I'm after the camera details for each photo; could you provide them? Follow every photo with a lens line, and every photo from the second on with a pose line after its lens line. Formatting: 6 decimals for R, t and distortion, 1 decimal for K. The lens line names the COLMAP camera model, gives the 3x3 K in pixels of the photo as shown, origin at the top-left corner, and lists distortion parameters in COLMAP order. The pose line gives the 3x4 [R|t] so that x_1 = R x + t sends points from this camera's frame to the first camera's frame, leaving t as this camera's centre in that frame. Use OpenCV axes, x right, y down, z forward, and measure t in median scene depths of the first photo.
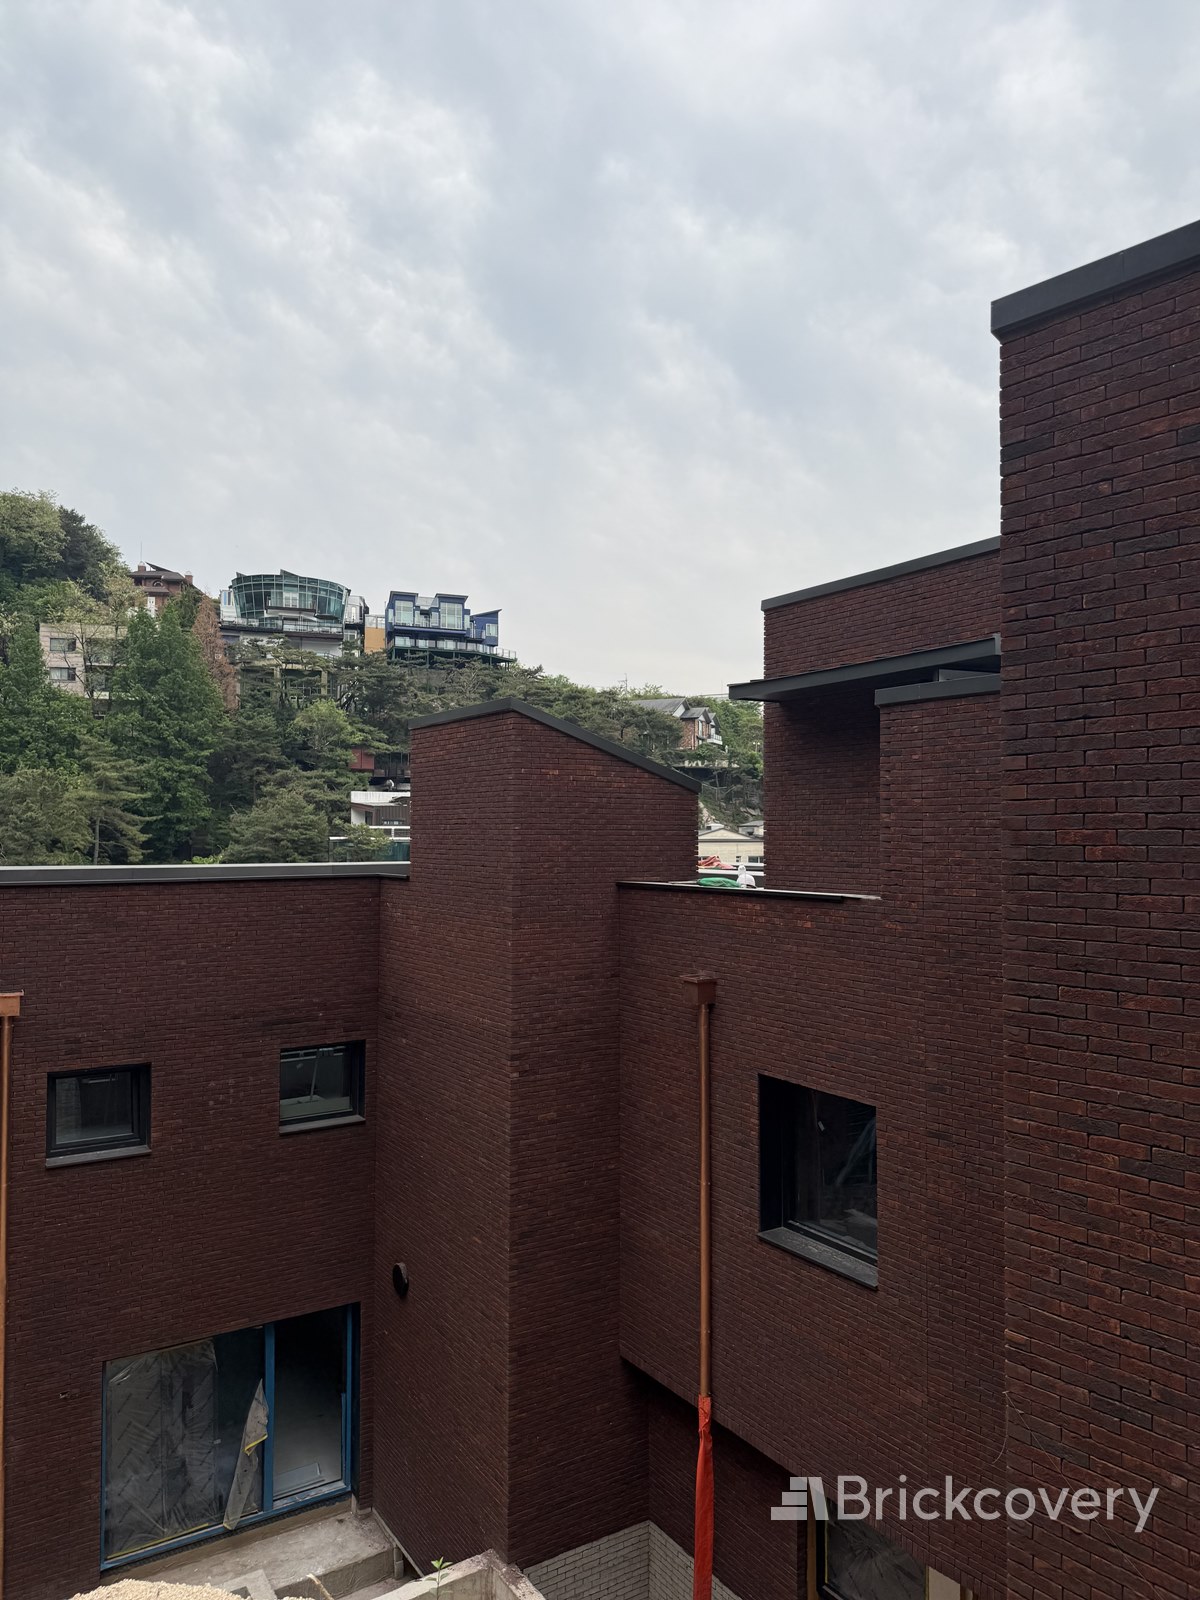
lens RADIAL K [[1102.8, 0, 607.6], [0, 1102.8, 803.3], [0, 0, 1]] dist [0.132200, -0.223862]
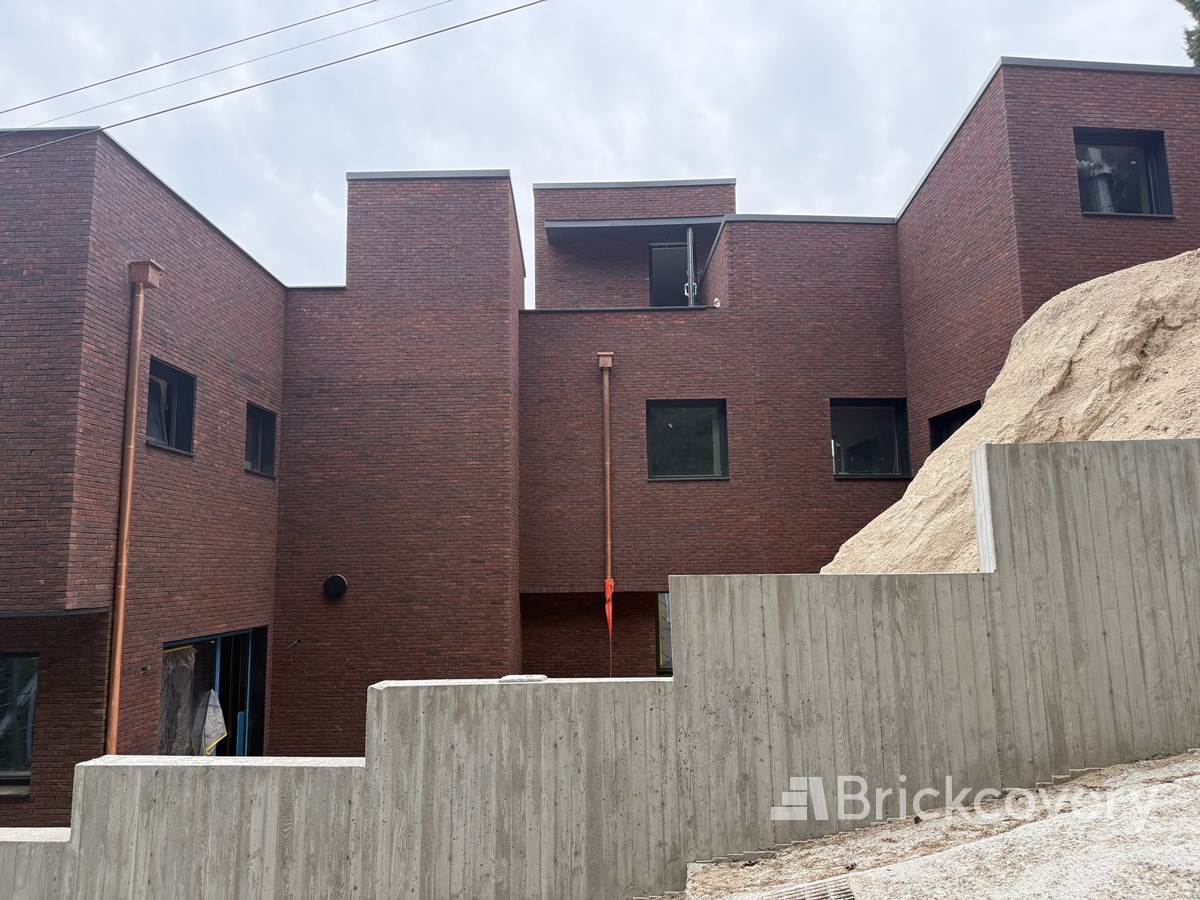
lens RADIAL K [[850.8, 0, 581.7], [0, 850.8, 450.5], [0, 0, 1]] dist [0.109858, -0.128572]
pose [[0.560076, 0.112177, 0.820811, -0.960338], [-0.009419, 0.991588, -0.129089, 0.443698], [-0.828388, 0.064568, 0.556421, 0.234000]]
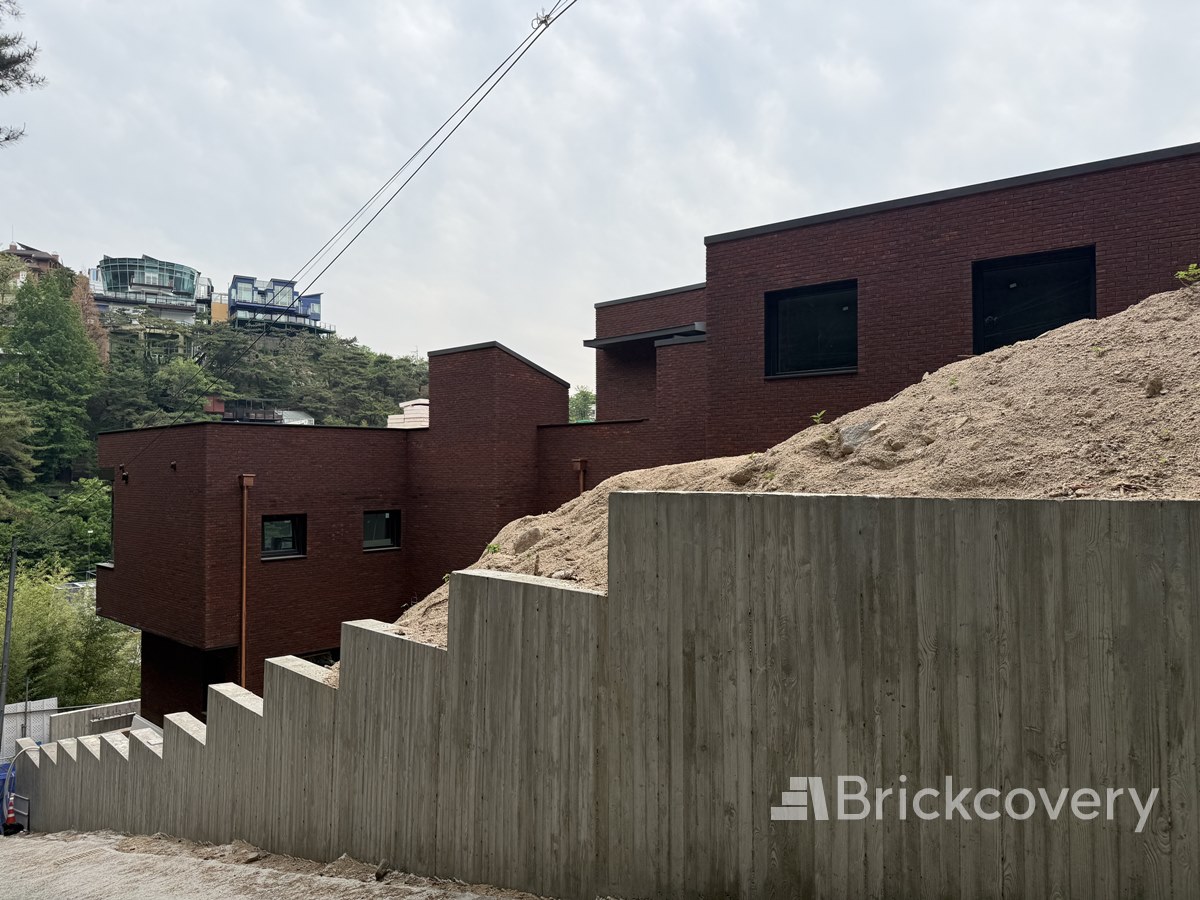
lens RADIAL K [[827.1, 0, 600.0], [0, 827.1, 450.0], [0, 0, 1]] dist [0.132200, -0.223862]
pose [[0.970001, 0.001303, 0.243097, -0.280970], [-0.001976, 0.999995, 0.002526, 0.118177], [-0.243092, -0.002931, 0.969999, -0.683033]]
